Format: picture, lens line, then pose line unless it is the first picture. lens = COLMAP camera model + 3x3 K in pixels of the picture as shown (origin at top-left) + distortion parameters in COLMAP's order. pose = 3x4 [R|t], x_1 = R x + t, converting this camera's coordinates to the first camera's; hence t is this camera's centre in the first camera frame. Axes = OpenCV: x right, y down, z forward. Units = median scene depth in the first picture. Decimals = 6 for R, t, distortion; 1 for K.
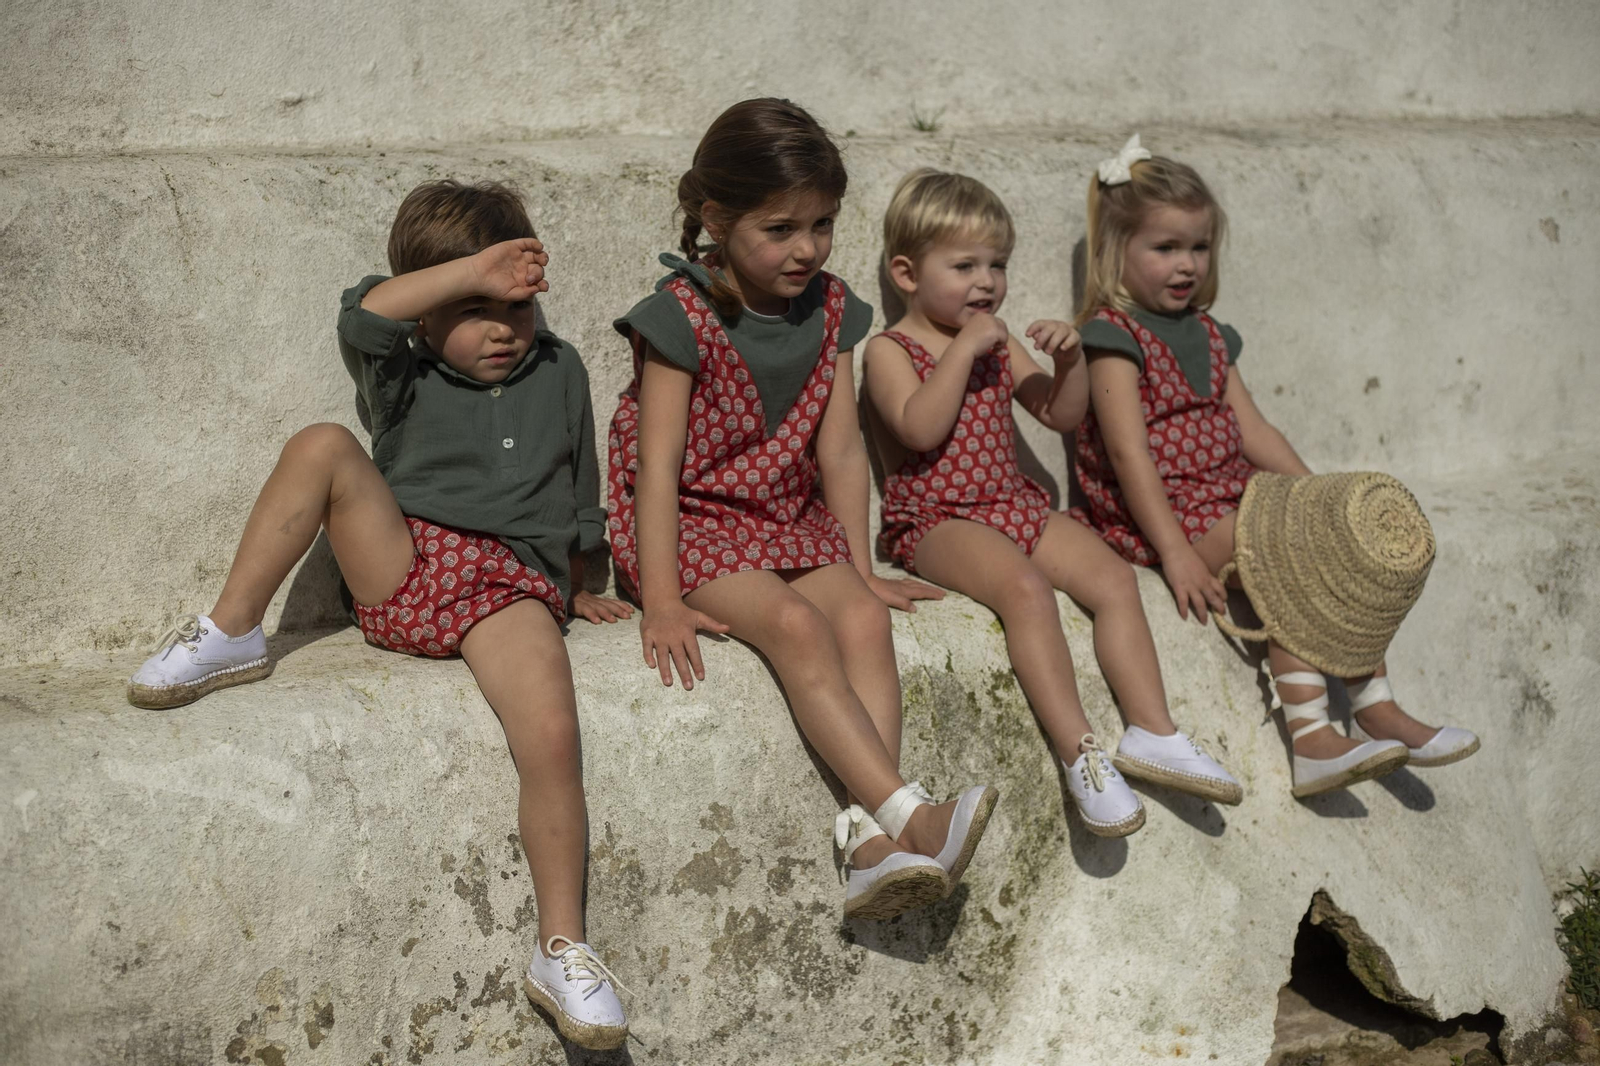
lens RADIAL K [[2355.4, 0, 800.0], [0, 2355.4, 533.0], [0, 0, 1]] dist [-0.083924, -0.165897]
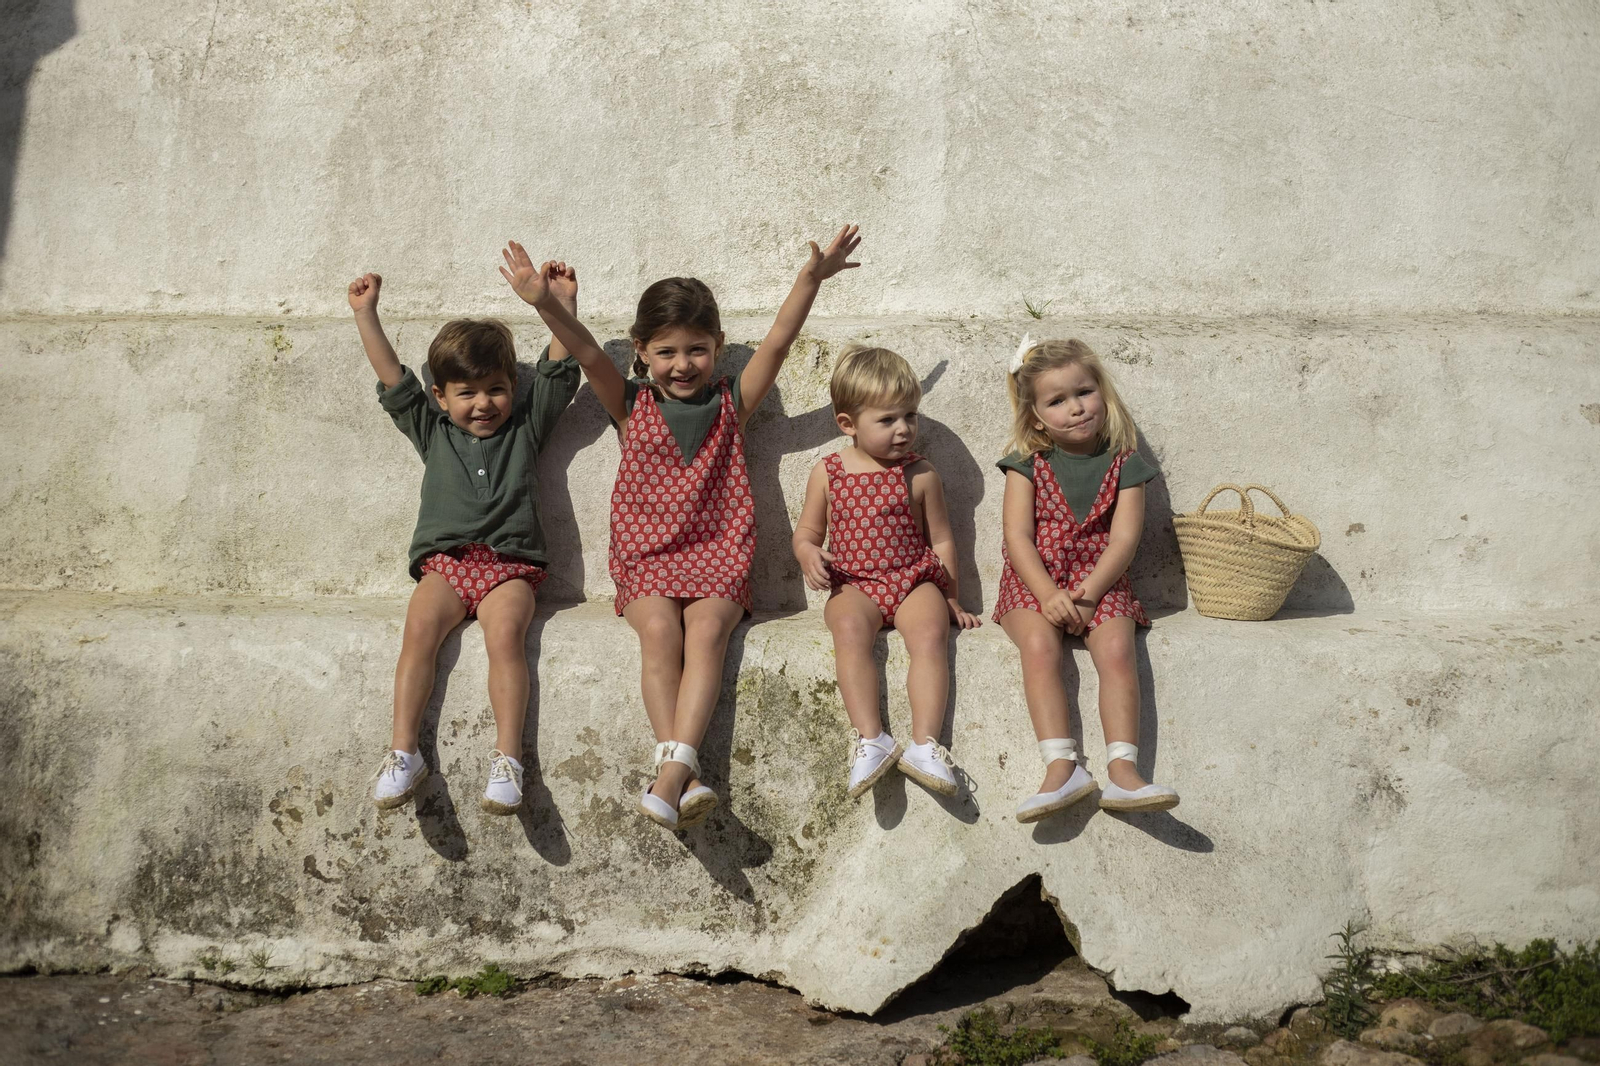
lens RADIAL K [[2355.4, 0, 800.0], [0, 2355.4, 533.0], [0, 0, 1]] dist [-0.083924, -0.165897]
pose [[0.808520, 0.081911, -0.582740, 0.953889], [-0.116108, 0.993003, -0.021515, -0.000523], [0.576900, 0.085056, 0.812374, -0.233434]]
